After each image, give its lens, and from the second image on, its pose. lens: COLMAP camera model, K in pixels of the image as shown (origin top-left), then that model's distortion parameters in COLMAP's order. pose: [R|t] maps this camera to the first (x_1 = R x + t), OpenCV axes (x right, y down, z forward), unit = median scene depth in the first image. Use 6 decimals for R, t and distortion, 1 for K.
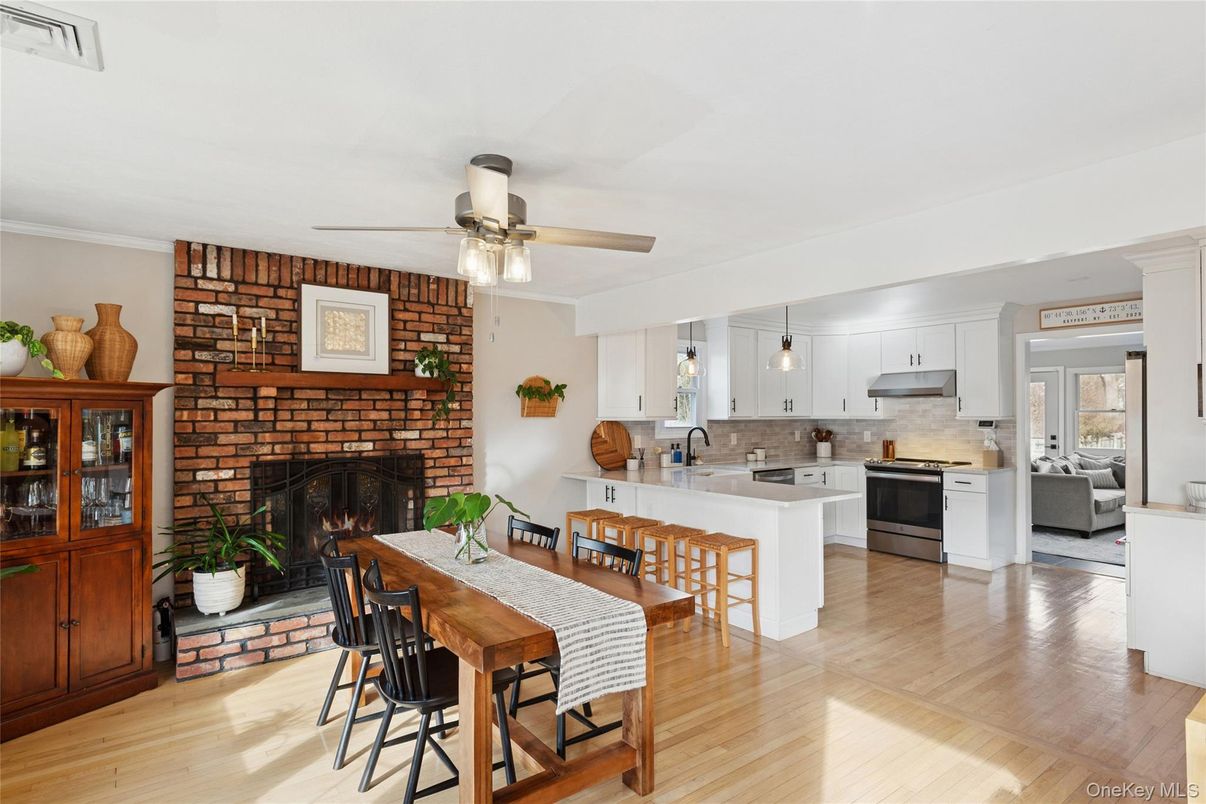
lens RADIAL K [[602.9, 0, 611.2], [0, 602.9, 413.9], [0, 0, 1]] dist [0.034887, 0.000294]
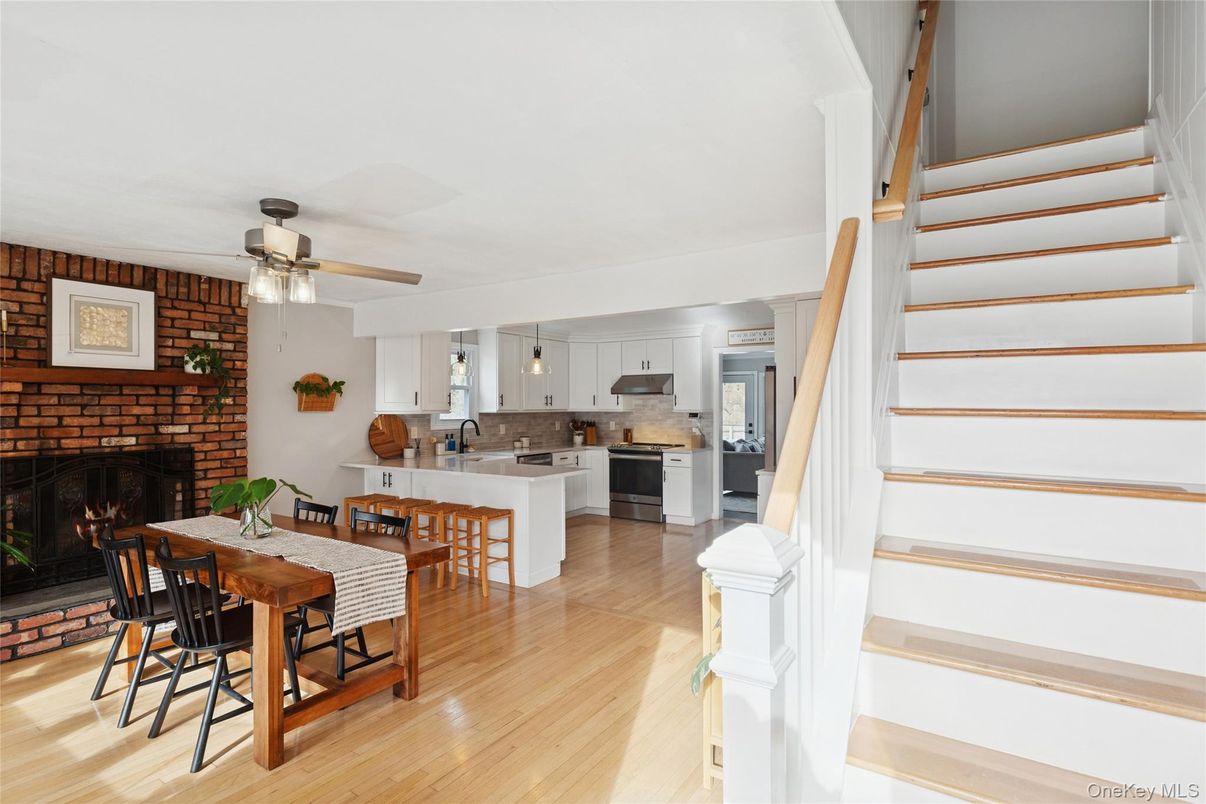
lens RADIAL K [[568.4, 0, 611.6], [0, 568.4, 409.1], [0, 0, 1]] dist [-0.013734, 0.003678]
pose [[0.934555, 0.001167, 0.355817, 0.014812], [-0.003835, 0.999970, 0.006795, -0.008802], [-0.355798, -0.007715, 0.934531, -0.158507]]
